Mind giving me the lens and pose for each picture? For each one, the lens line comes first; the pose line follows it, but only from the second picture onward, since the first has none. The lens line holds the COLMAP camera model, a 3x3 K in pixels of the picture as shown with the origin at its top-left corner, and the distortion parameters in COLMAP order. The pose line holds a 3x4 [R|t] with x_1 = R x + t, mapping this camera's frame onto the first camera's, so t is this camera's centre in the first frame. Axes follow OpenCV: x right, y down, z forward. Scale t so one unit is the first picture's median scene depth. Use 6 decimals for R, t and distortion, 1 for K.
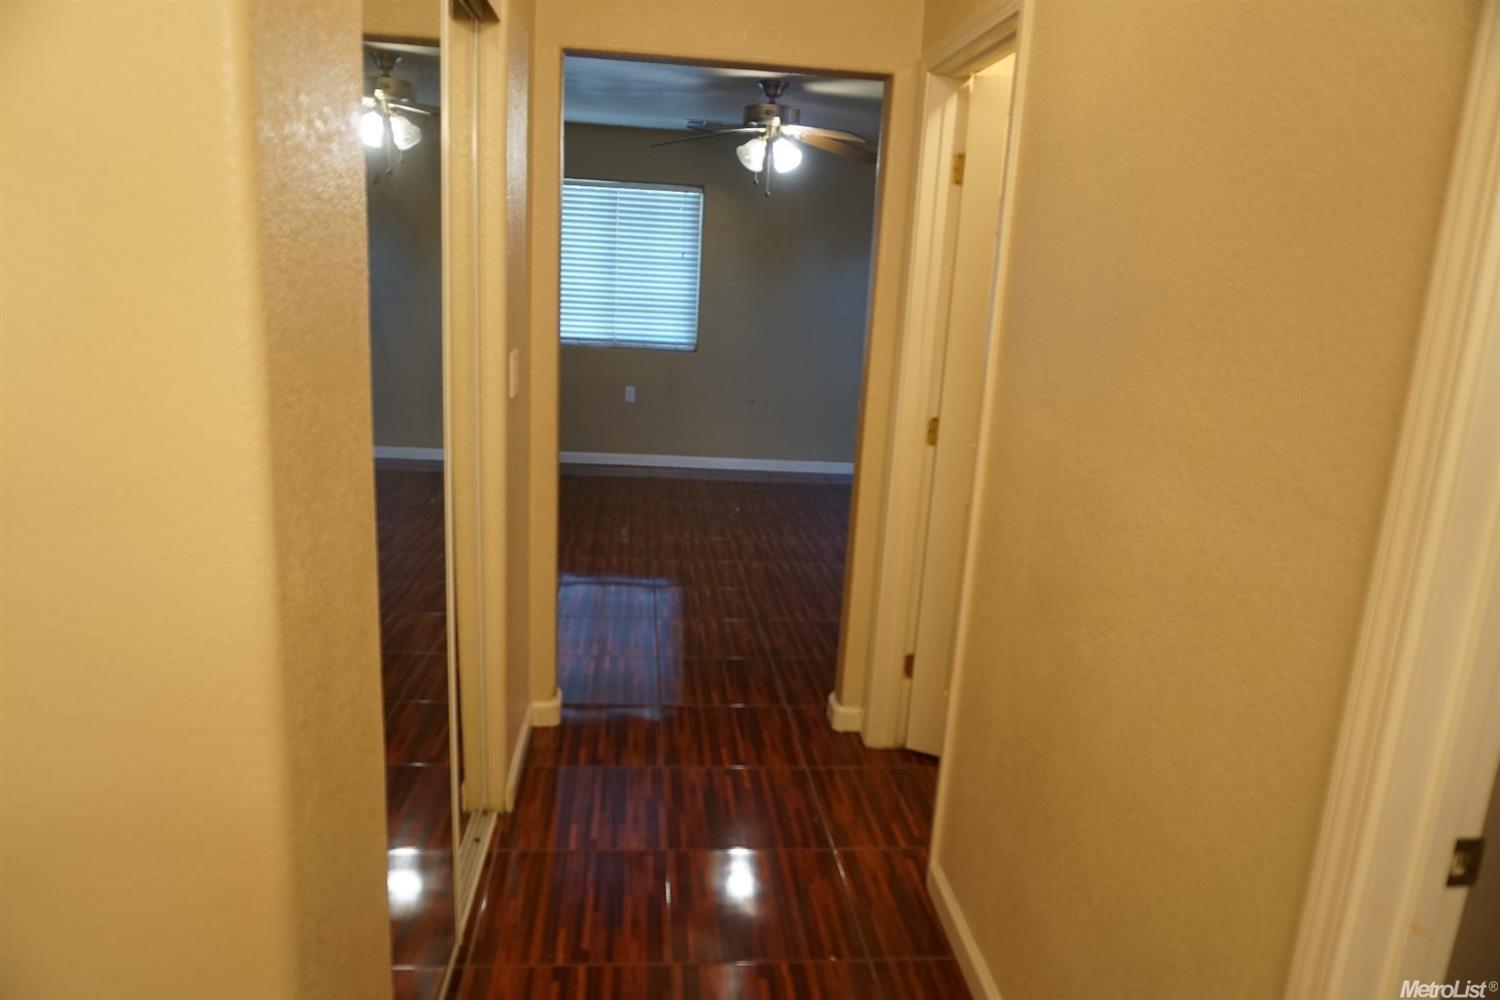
lens RADIAL K [[999.2, 0, 748.3], [0, 999.2, 493.4], [0, 0, 1]] dist [-0.052838, 0.033676]
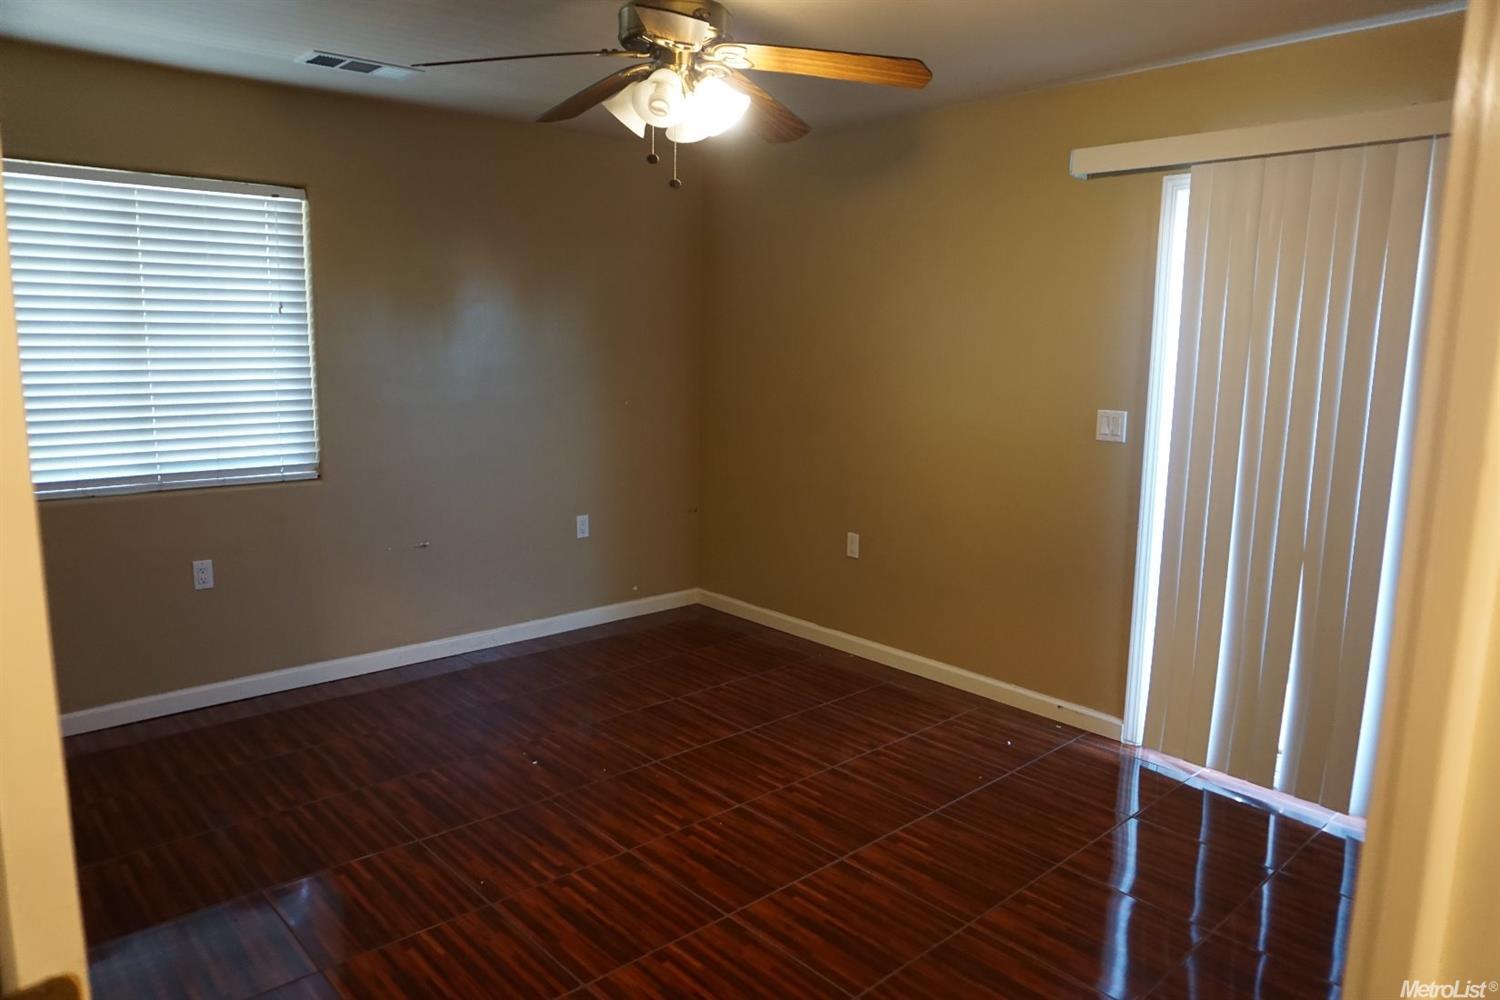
lens RADIAL K [[999.2, 0, 748.3], [0, 999.2, 493.4], [0, 0, 1]] dist [-0.052838, 0.033676]
pose [[0.803106, -0.134071, 0.580557, -0.188562], [0.158727, 0.987287, 0.008427, -0.102598], [-0.574306, 0.085382, 0.814176, 0.417107]]
